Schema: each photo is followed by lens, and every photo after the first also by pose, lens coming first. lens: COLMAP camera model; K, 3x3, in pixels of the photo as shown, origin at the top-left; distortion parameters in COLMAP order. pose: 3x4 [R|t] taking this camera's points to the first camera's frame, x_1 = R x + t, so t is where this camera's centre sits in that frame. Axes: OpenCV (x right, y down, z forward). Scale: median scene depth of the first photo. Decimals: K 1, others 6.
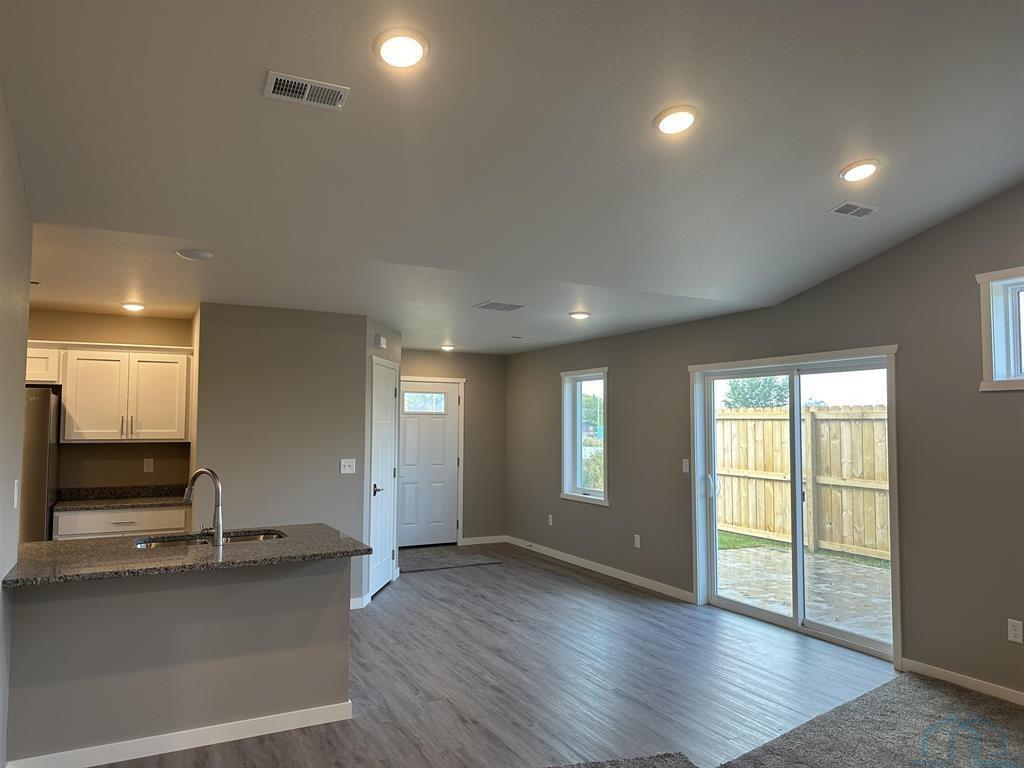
lens RADIAL K [[723.9, 0, 512.0], [0, 723.9, 384.0], [0, 0, 1]] dist [0.037220, -0.039382]
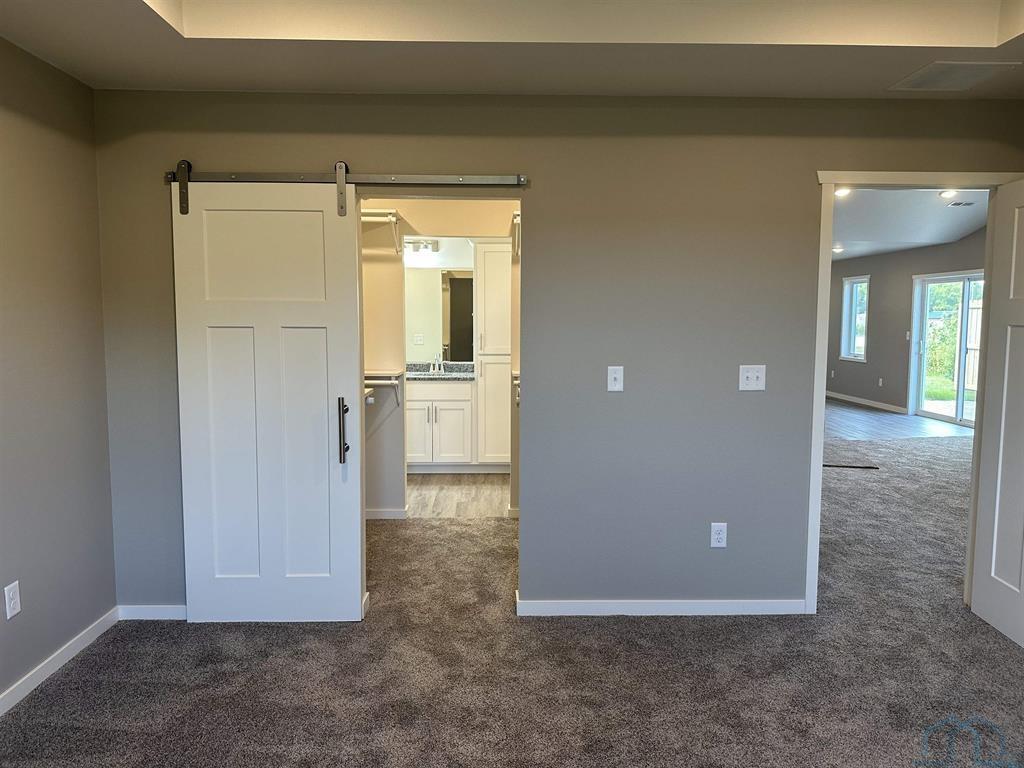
lens RADIAL K [[723.9, 0, 512.0], [0, 723.9, 384.0], [0, 0, 1]] dist [0.037220, -0.039382]
pose [[0.898735, 0.034240, -0.437154, 0.155776], [0.030330, 0.989705, 0.139875, -0.039992], [0.437442, -0.138969, 0.888443, -0.911266]]
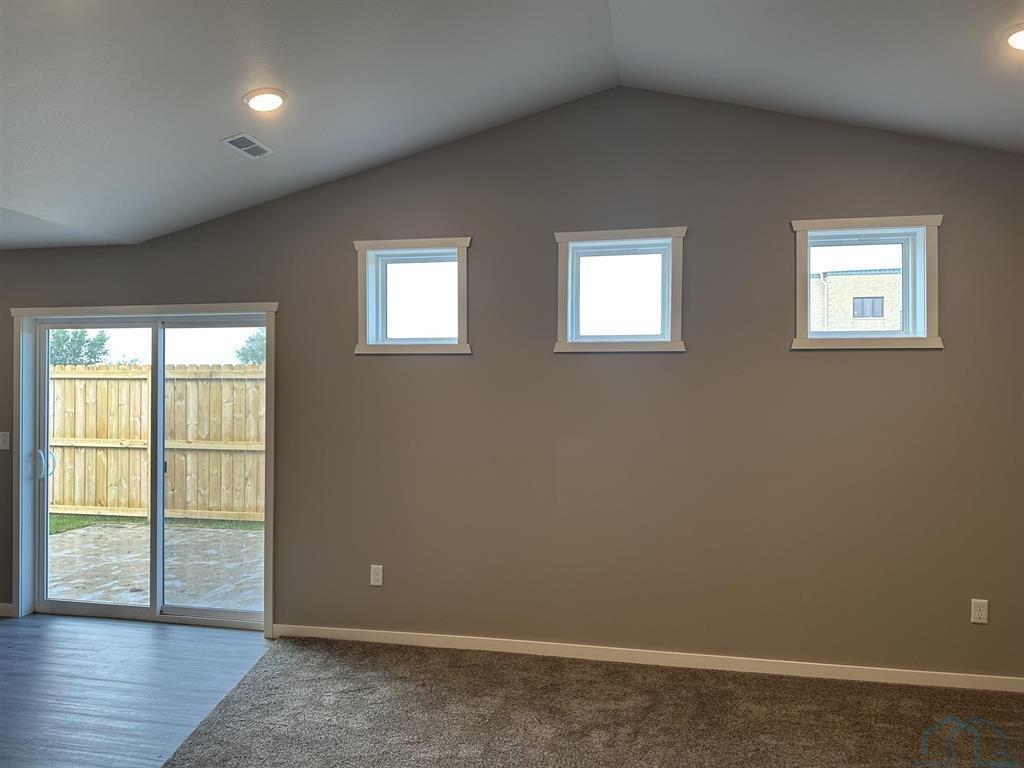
lens RADIAL K [[723.9, 0, 512.0], [0, 723.9, 384.0], [0, 0, 1]] dist [0.037220, -0.039382]
pose [[0.639466, -0.000429, 0.768820, -0.006891], [-0.043085, 0.998408, 0.036394, 0.003524], [-0.767612, -0.056397, 0.638429, 0.105352]]
